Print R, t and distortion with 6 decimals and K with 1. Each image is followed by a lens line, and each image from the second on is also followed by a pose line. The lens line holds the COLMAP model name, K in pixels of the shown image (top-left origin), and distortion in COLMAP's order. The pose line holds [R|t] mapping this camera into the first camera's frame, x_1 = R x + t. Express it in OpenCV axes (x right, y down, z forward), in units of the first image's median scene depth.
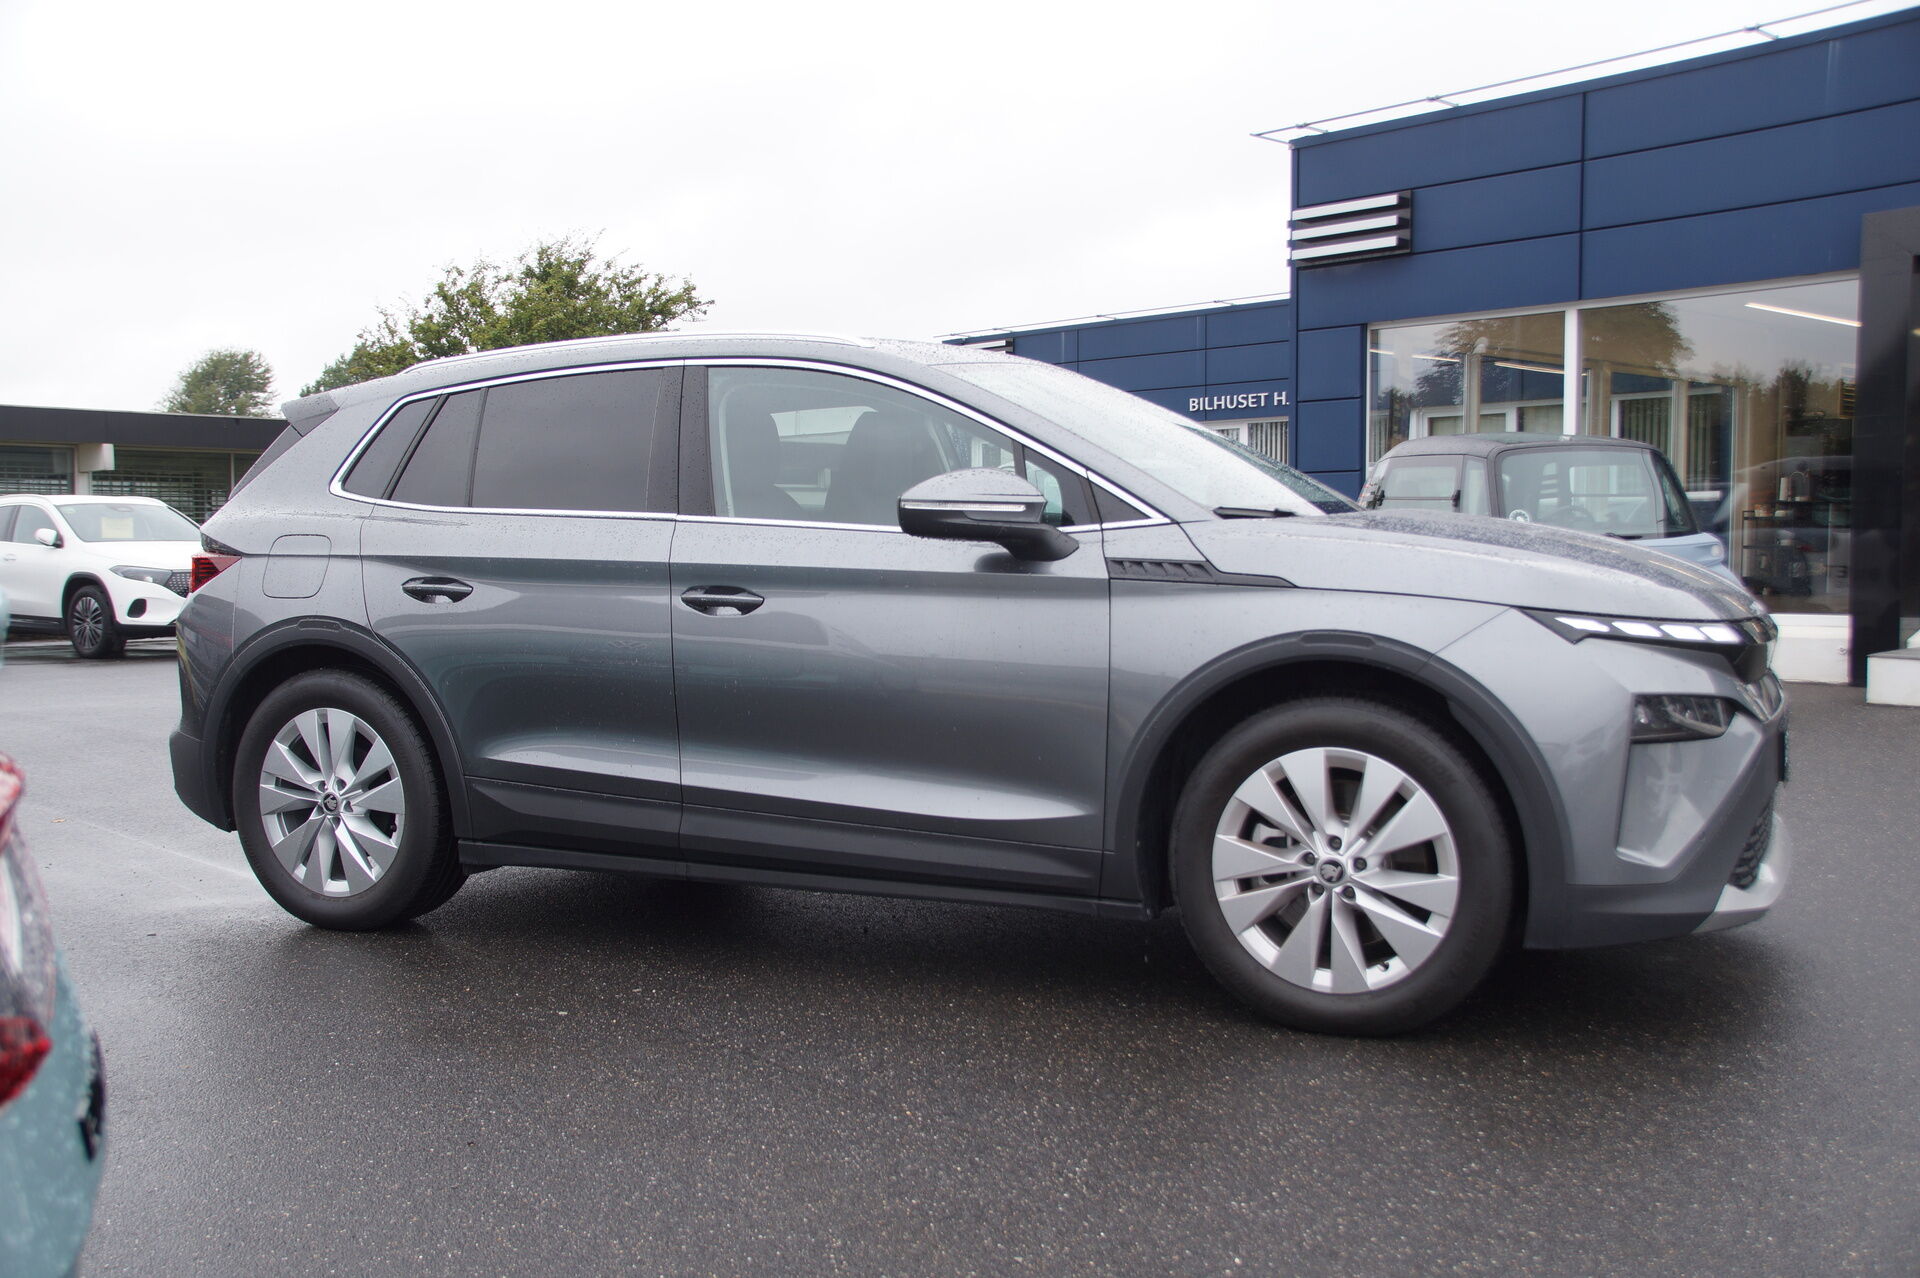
lens RADIAL K [[1854.4, 0, 960.0], [0, 1854.4, 639.0], [0, 0, 1]] dist [-0.021405, -0.003246]
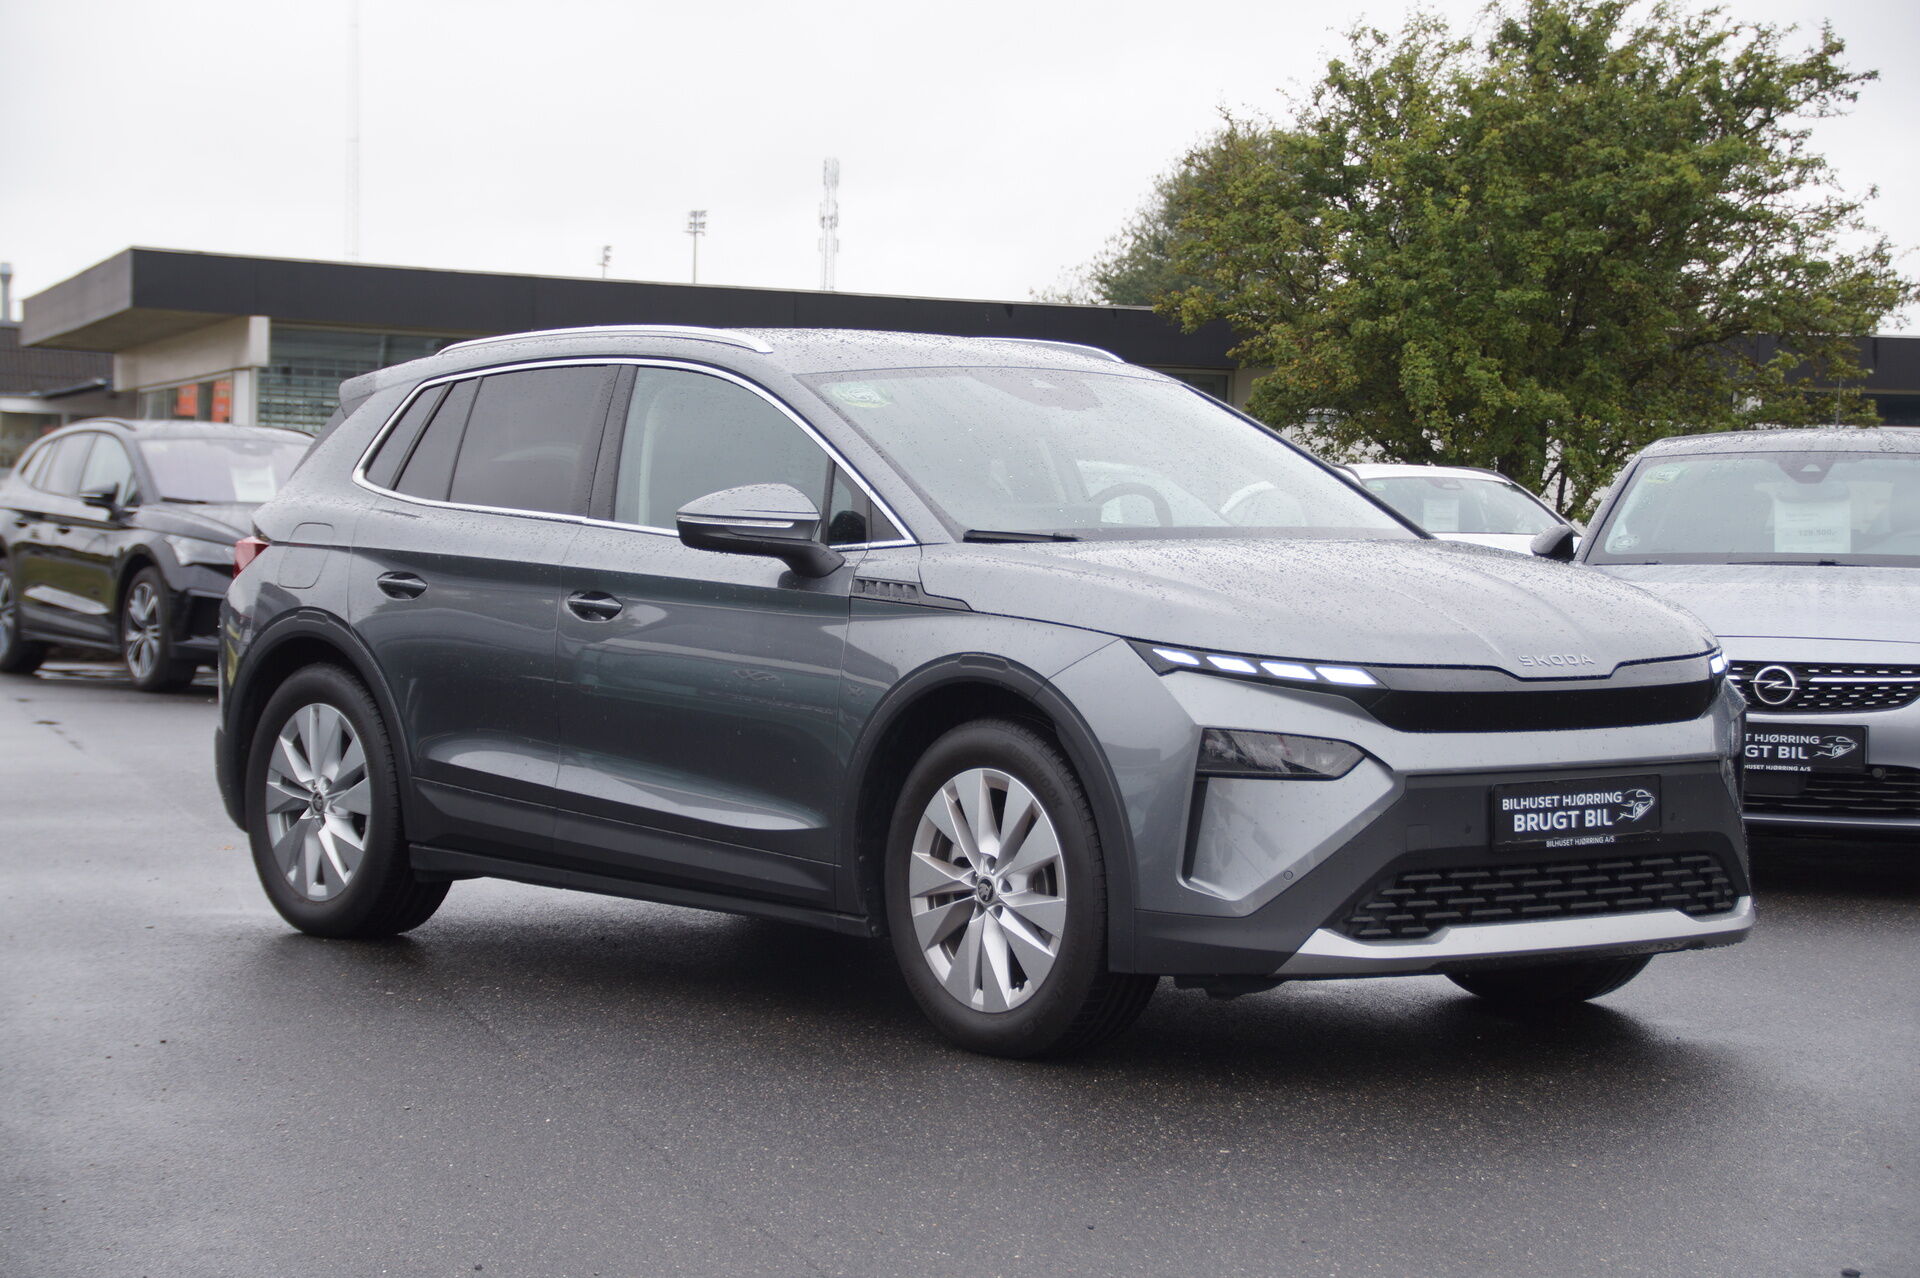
lens RADIAL K [[4323.1, 0, 960.0], [0, 4323.1, 639.0], [0, 0, 1]] dist [0.644917, 0.485191]
pose [[0.891680, 0.045698, -0.450354, 1.017304], [-0.059807, 0.998063, -0.017139, 0.023631], [0.448698, 0.042216, 0.892686, -0.925328]]
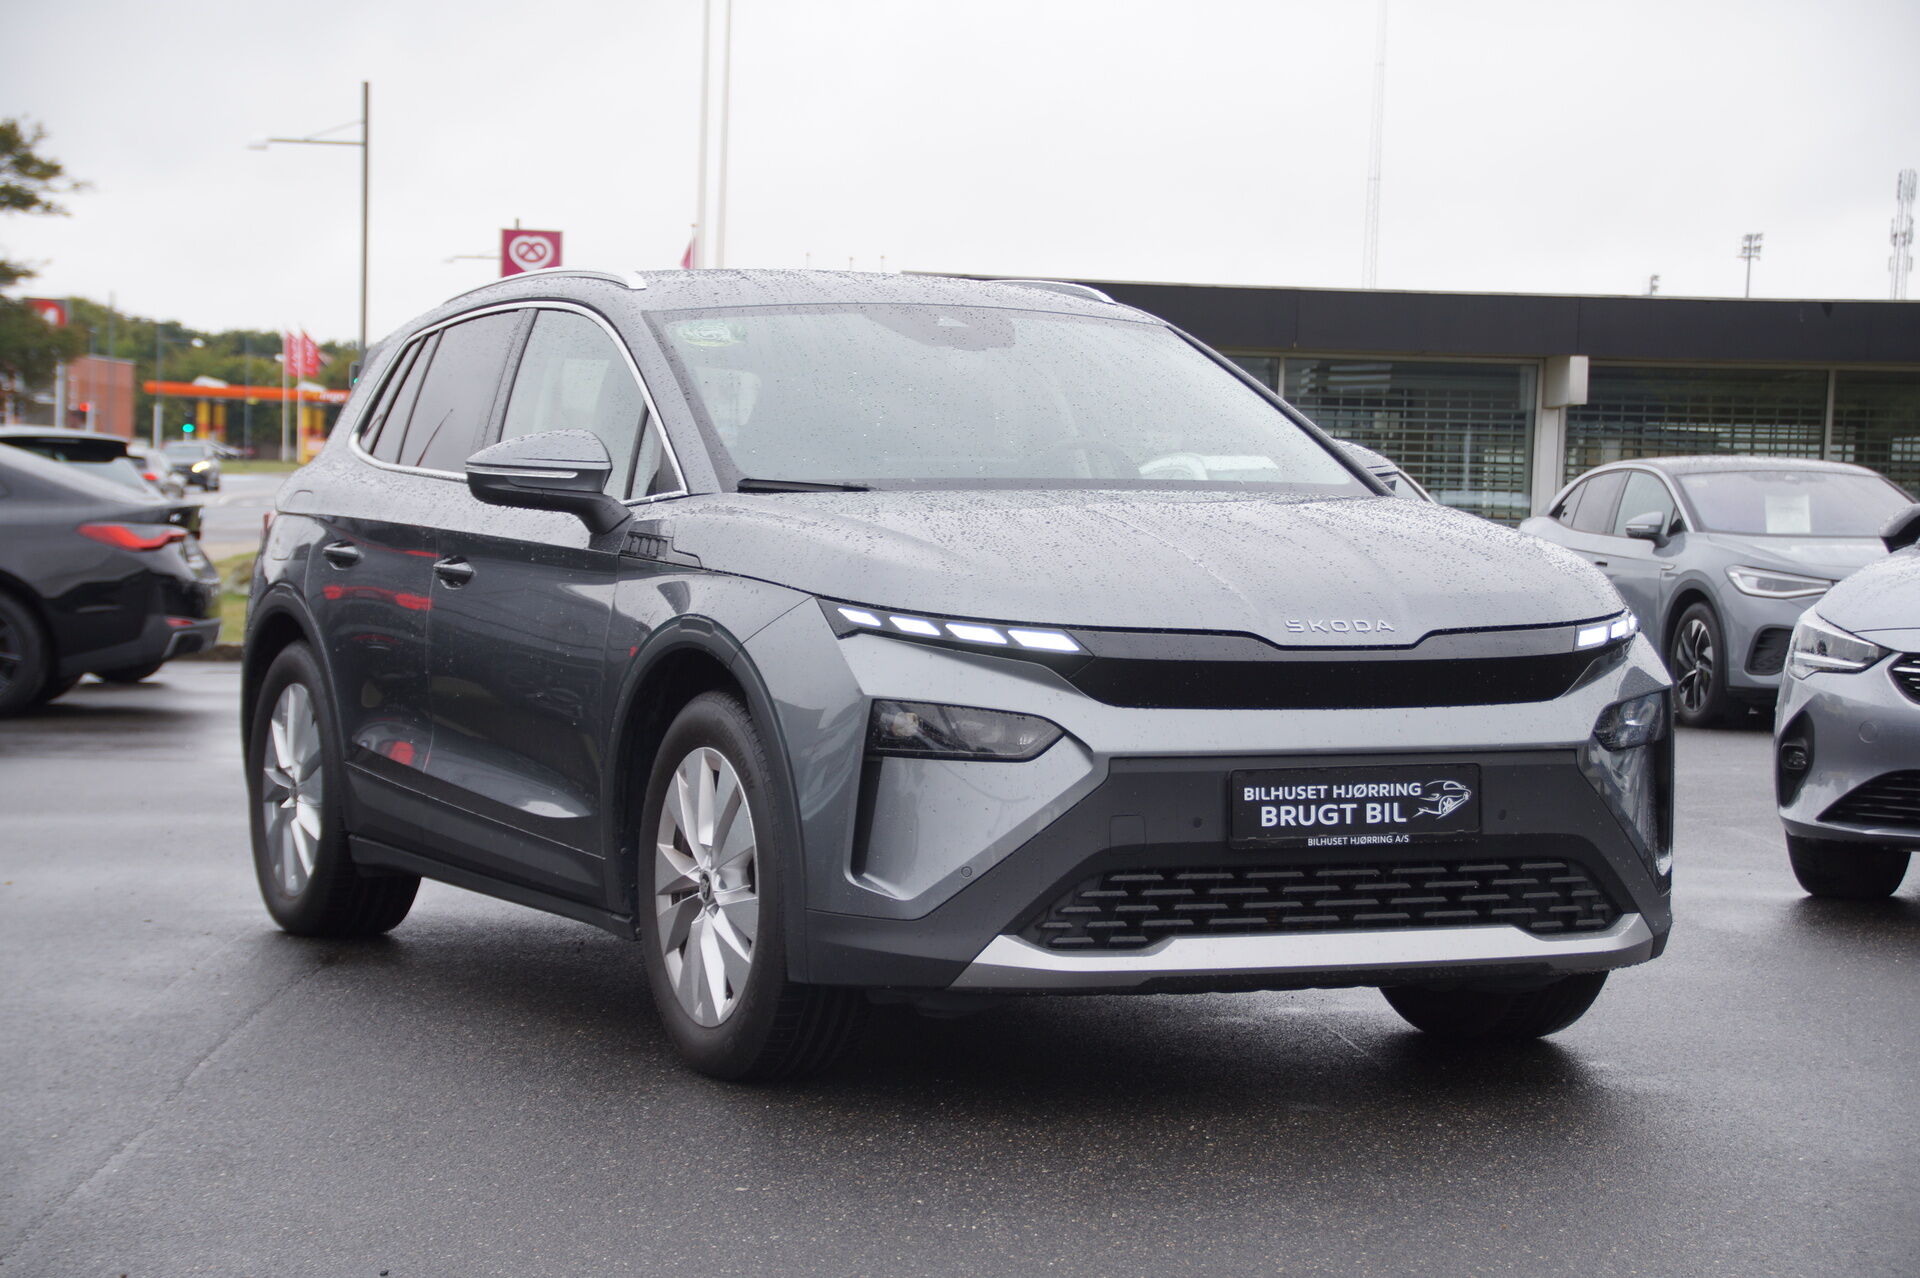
lens RADIAL K [[4323.1, 0, 960.0], [0, 4323.1, 639.0], [0, 0, 1]] dist [0.644917, 0.485191]
pose [[0.746028, 0.046179, -0.664312, 1.354652], [-0.070967, 0.997425, -0.010362, 0.015815], [0.662123, 0.054875, 0.747384, -0.393618]]
